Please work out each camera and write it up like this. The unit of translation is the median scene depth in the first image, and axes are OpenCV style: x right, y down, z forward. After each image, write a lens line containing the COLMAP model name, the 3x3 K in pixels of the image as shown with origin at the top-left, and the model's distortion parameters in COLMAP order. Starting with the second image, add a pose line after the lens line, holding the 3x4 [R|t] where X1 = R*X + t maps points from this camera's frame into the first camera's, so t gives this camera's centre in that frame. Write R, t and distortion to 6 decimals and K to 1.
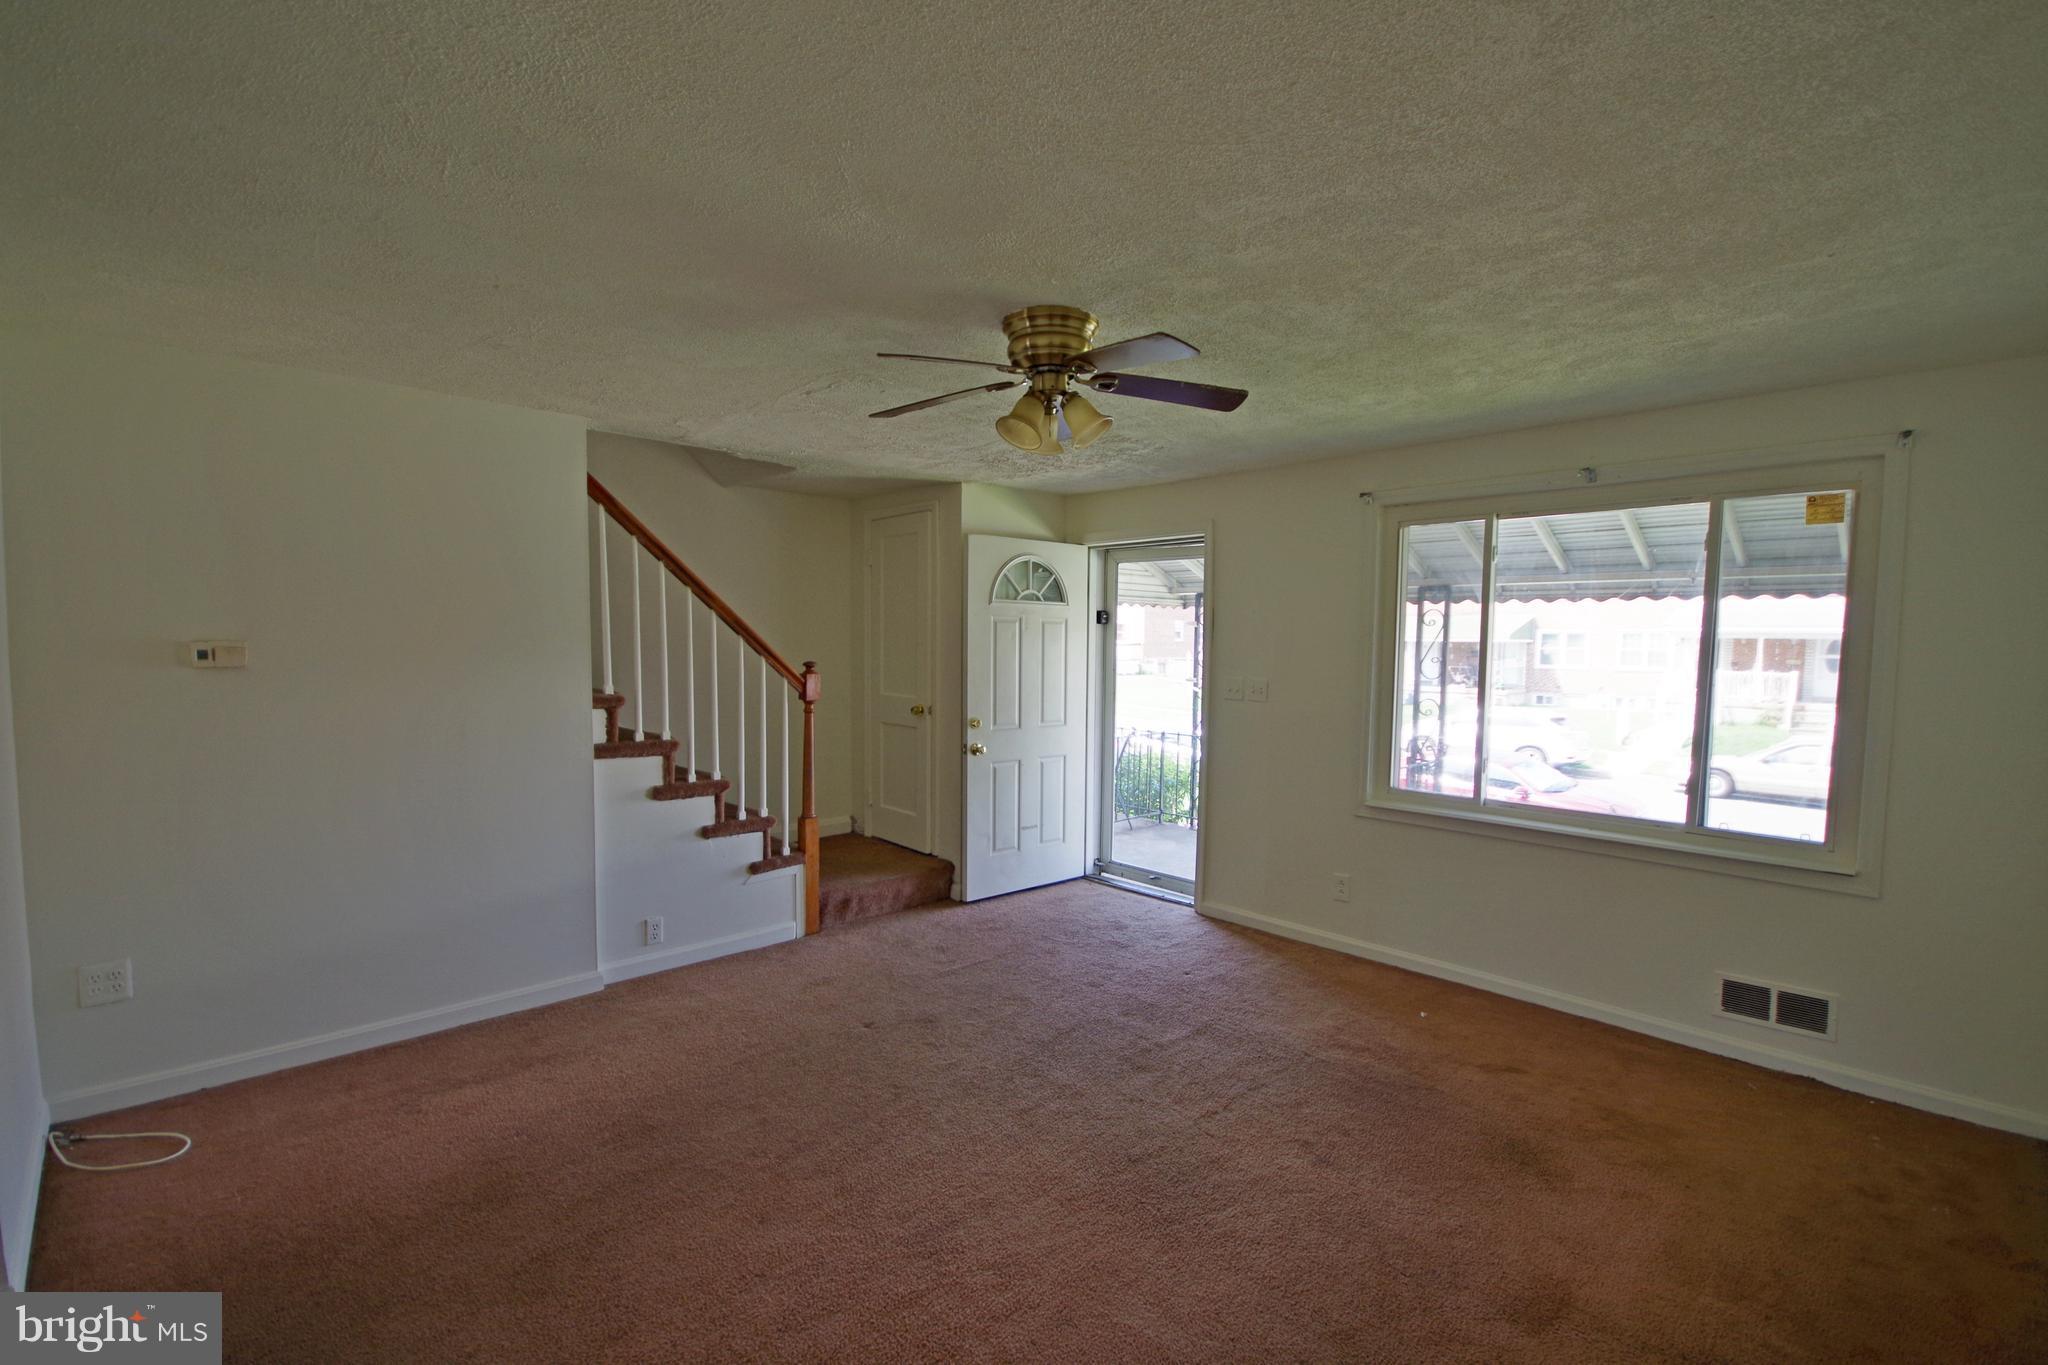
lens RADIAL K [[905.0, 0, 1027.4], [0, 905.0, 700.8], [0, 0, 1]] dist [0.005230, -0.004508]
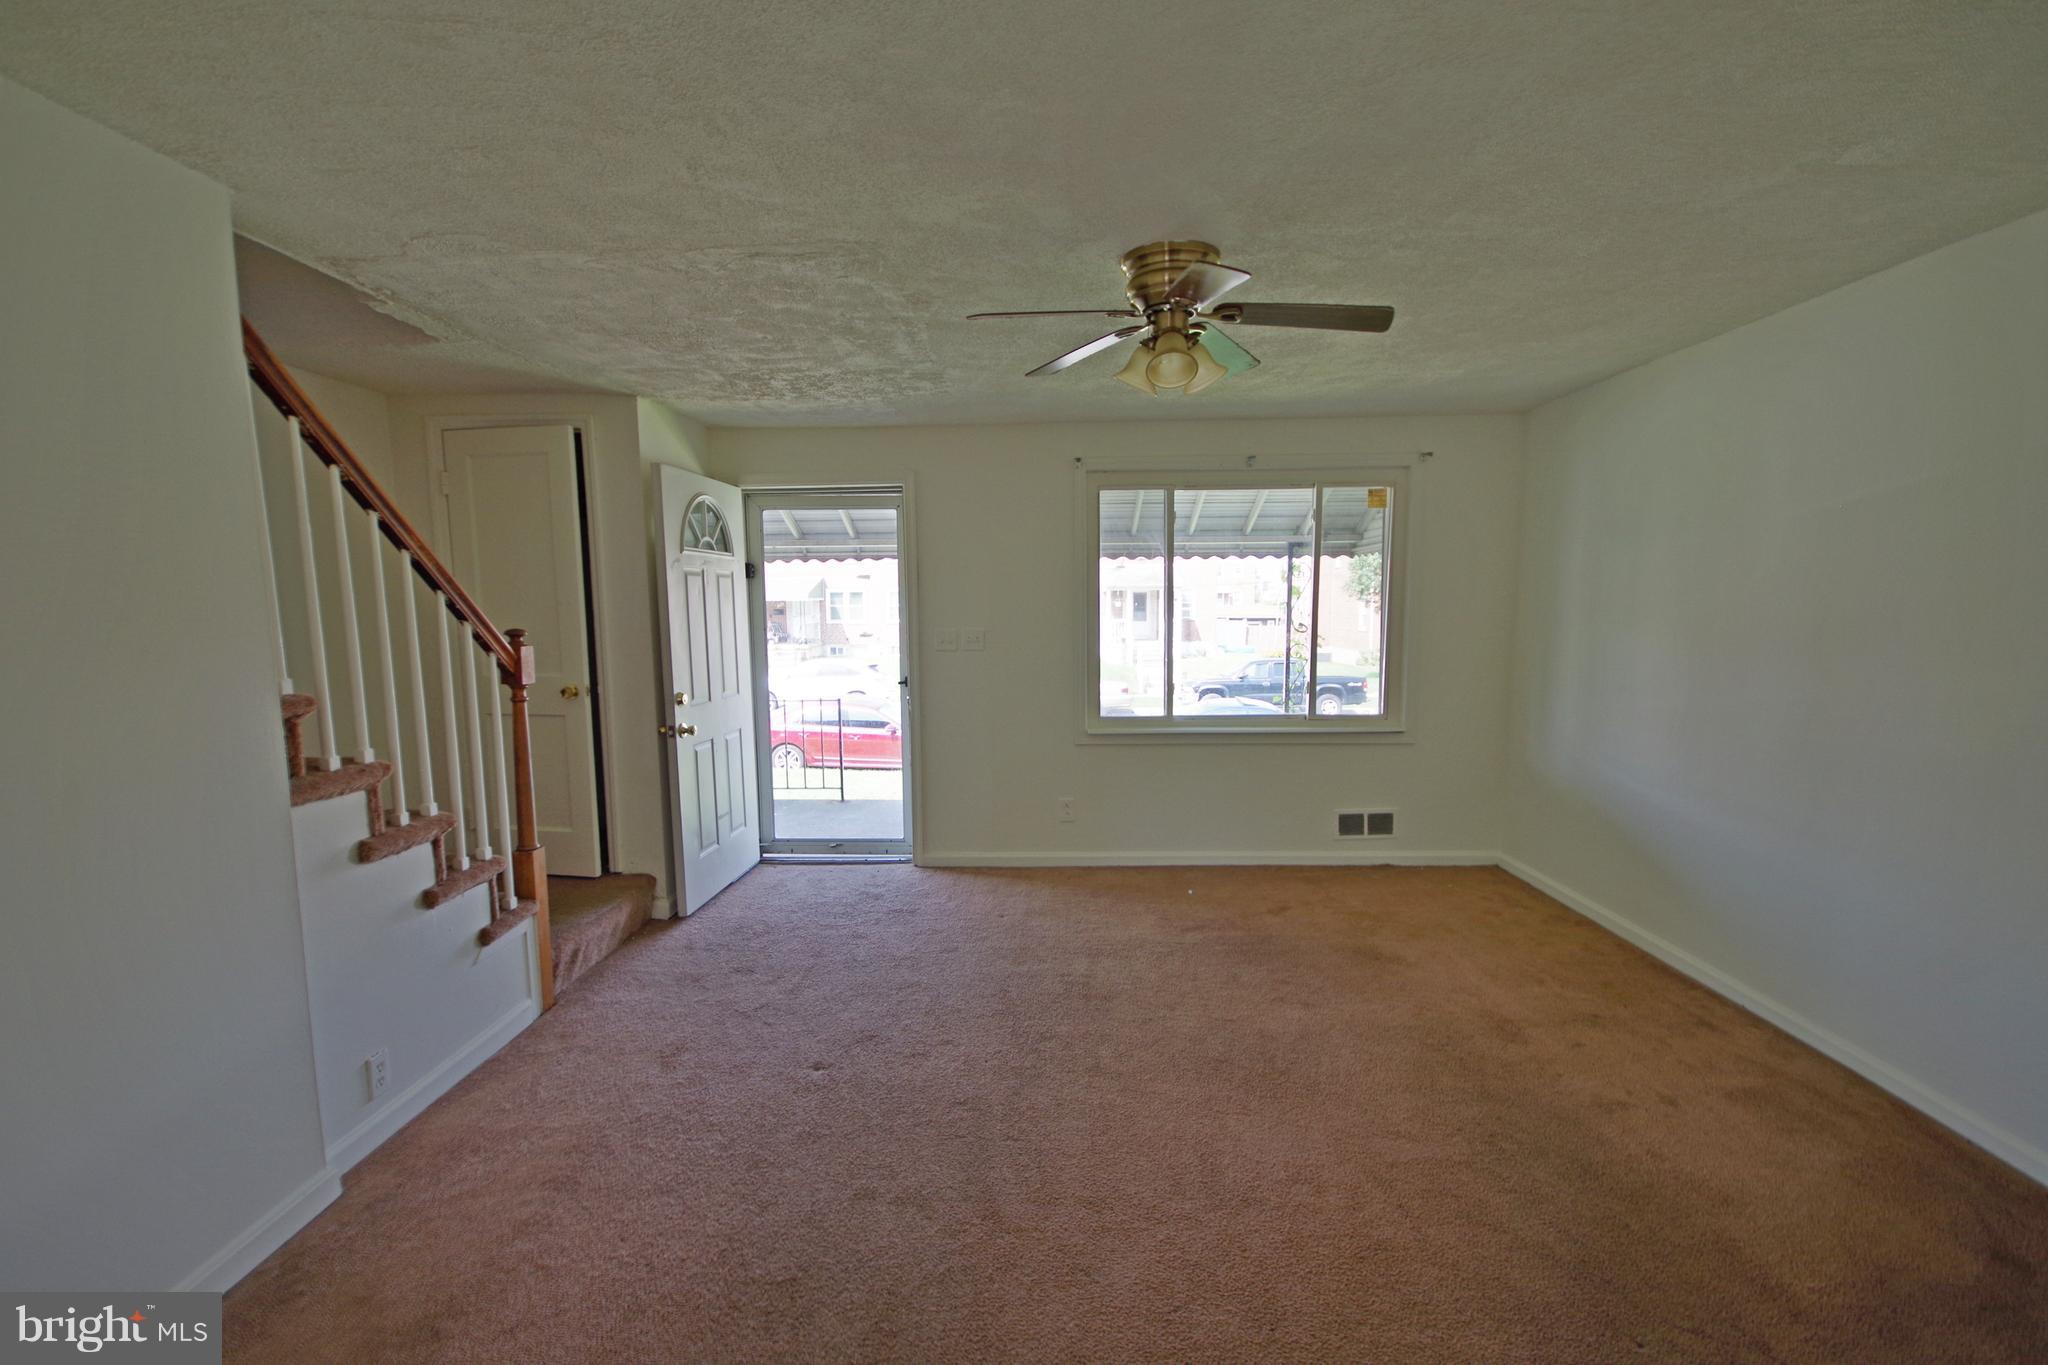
lens RADIAL K [[905.0, 0, 1019.6], [0, 905.0, 696.6], [0, 0, 1]] dist [0.005230, -0.004508]
pose [[0.711221, -0.092318, 0.696881, -0.487995], [0.066445, 0.995729, 0.064095, -0.011247], [-0.699821, 0.000718, 0.714317, 0.243710]]
